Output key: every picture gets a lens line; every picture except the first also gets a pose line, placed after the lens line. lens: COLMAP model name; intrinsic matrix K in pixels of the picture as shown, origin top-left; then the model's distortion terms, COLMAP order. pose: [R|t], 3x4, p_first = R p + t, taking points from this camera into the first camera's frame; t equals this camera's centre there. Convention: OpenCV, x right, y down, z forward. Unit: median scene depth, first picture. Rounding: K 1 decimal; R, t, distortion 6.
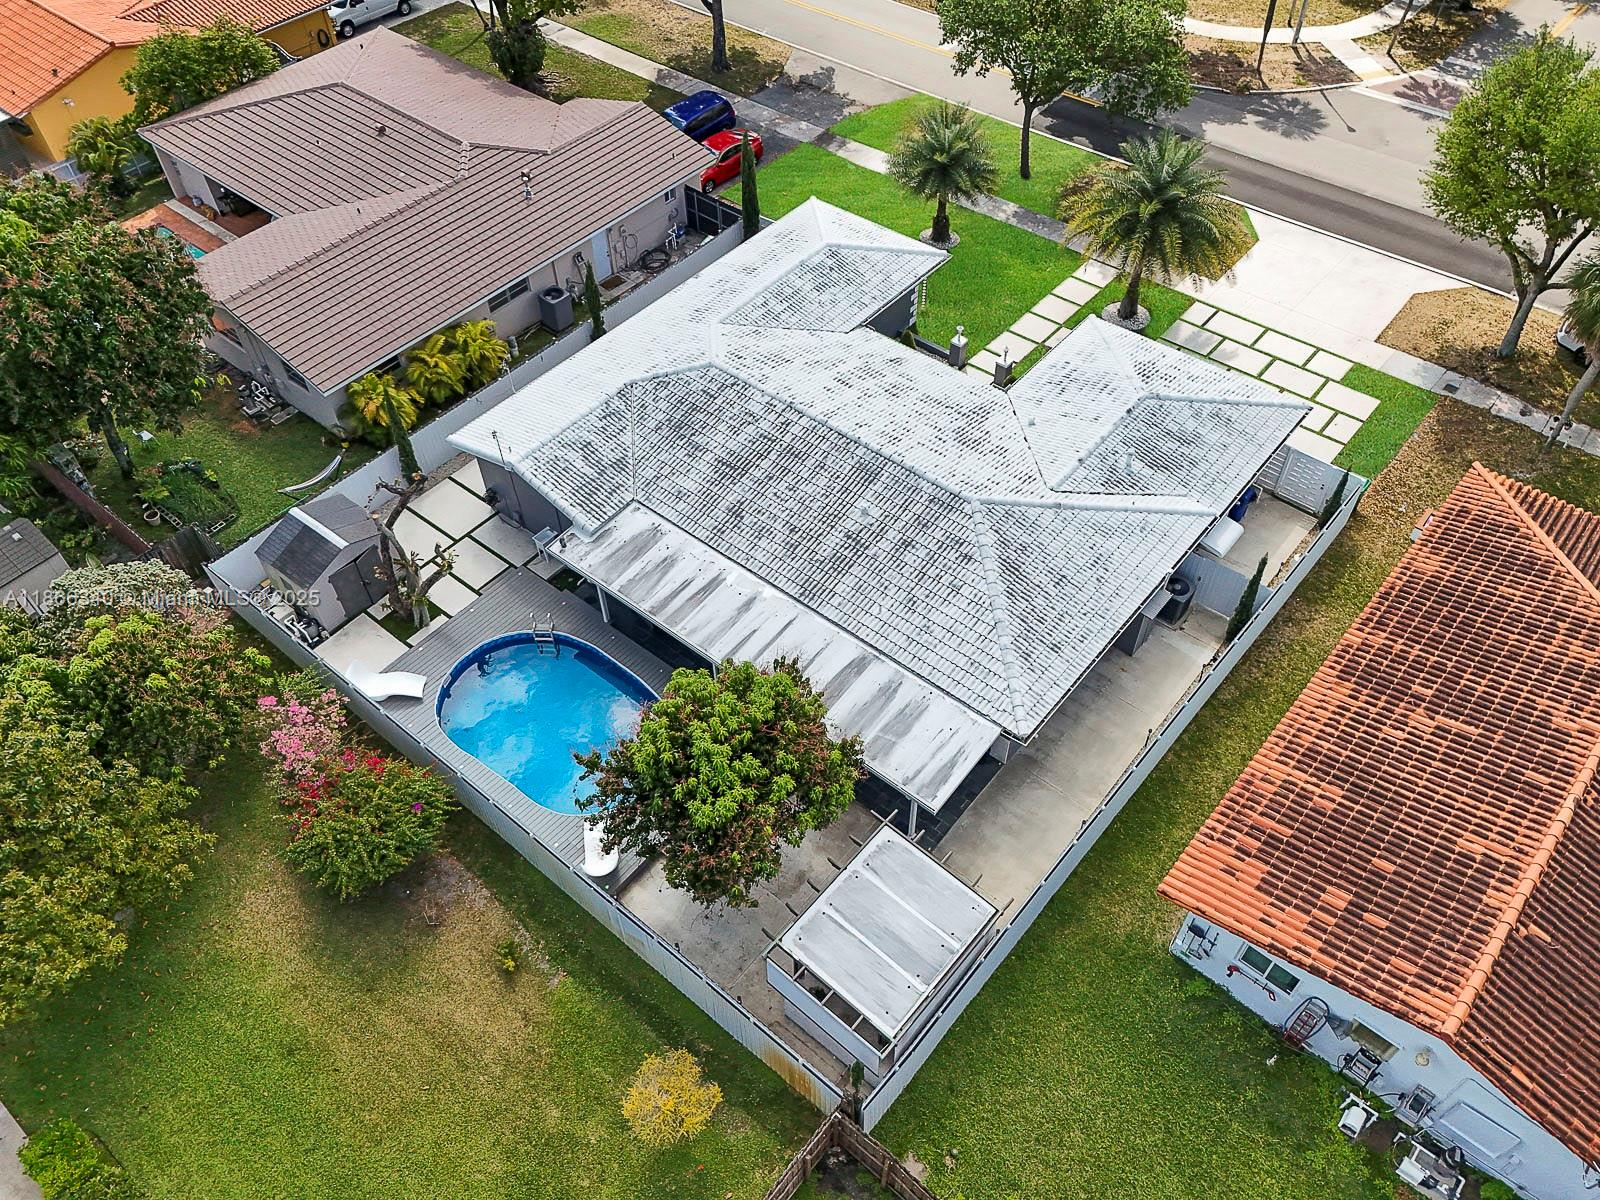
lens RADIAL K [[1177.9, 0, 795.6], [0, 1177.9, 602.0], [0, 0, 1]] dist [0.070006, -0.079331]
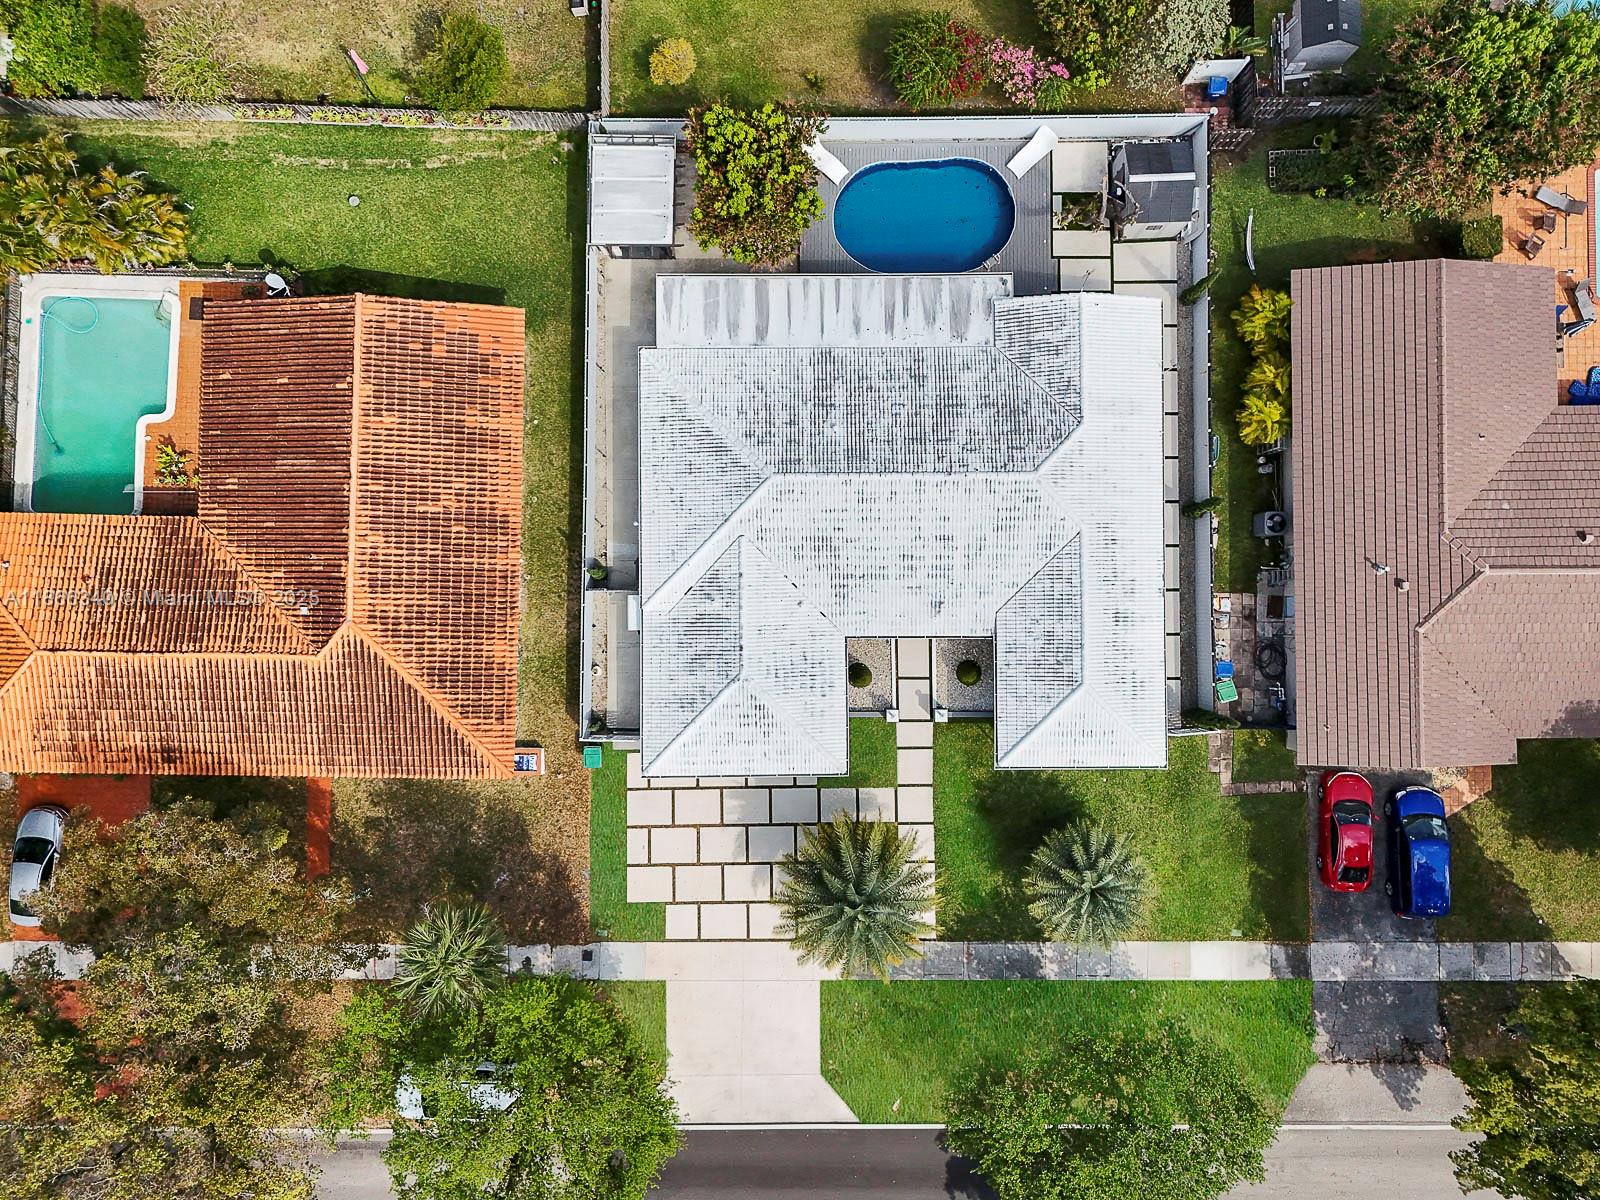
lens RADIAL K [[1177.9, 0, 795.6], [0, 1177.9, 602.0], [0, 0, 1]] dist [0.070006, -0.079331]
pose [[-0.763895, 0.645277, 0.009062, 0.198478], [-0.474135, -0.570708, 0.670438, -1.013135], [0.437790, 0.507848, 0.741910, 0.082394]]
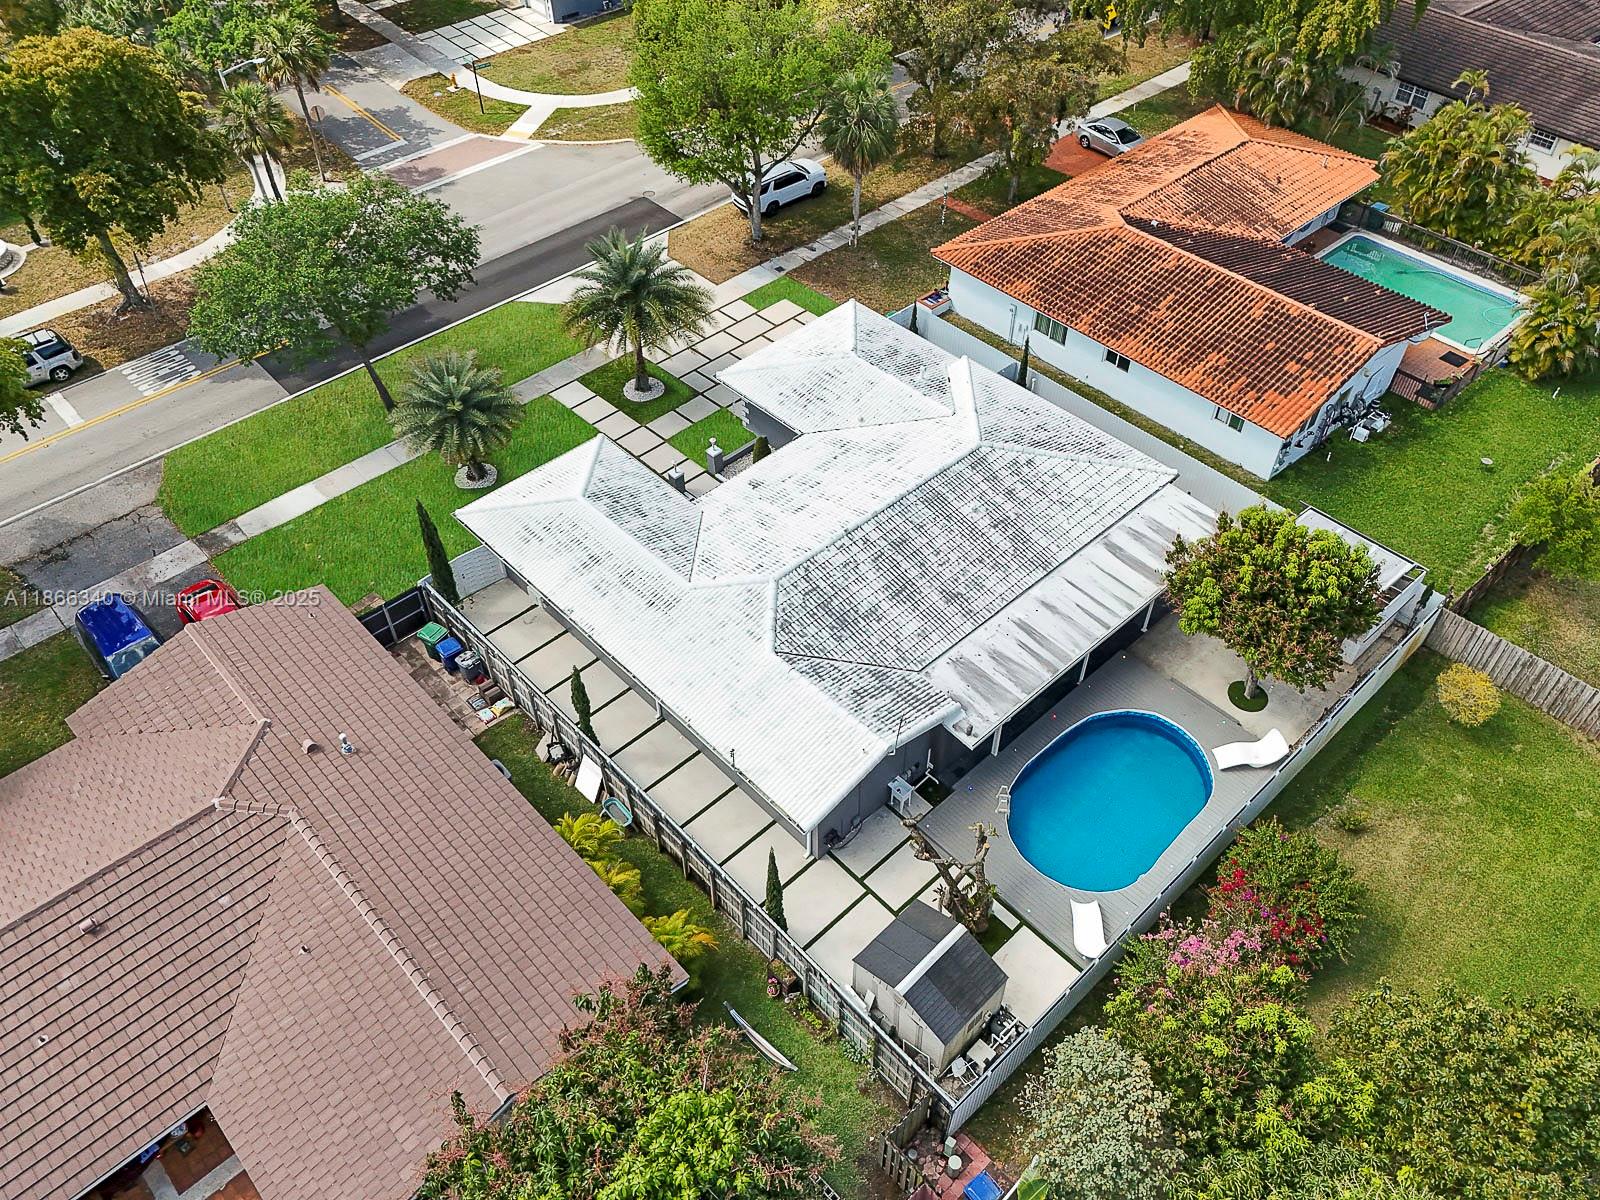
lens RADIAL K [[1177.9, 0, 795.6], [0, 1177.9, 602.0], [0, 0, 1]] dist [0.070006, -0.079331]
pose [[0.123638, -0.701656, 0.701707, -0.826240], [0.754987, 0.525411, 0.392348, -0.602623], [-0.643978, 0.481271, 0.594702, 0.425810]]
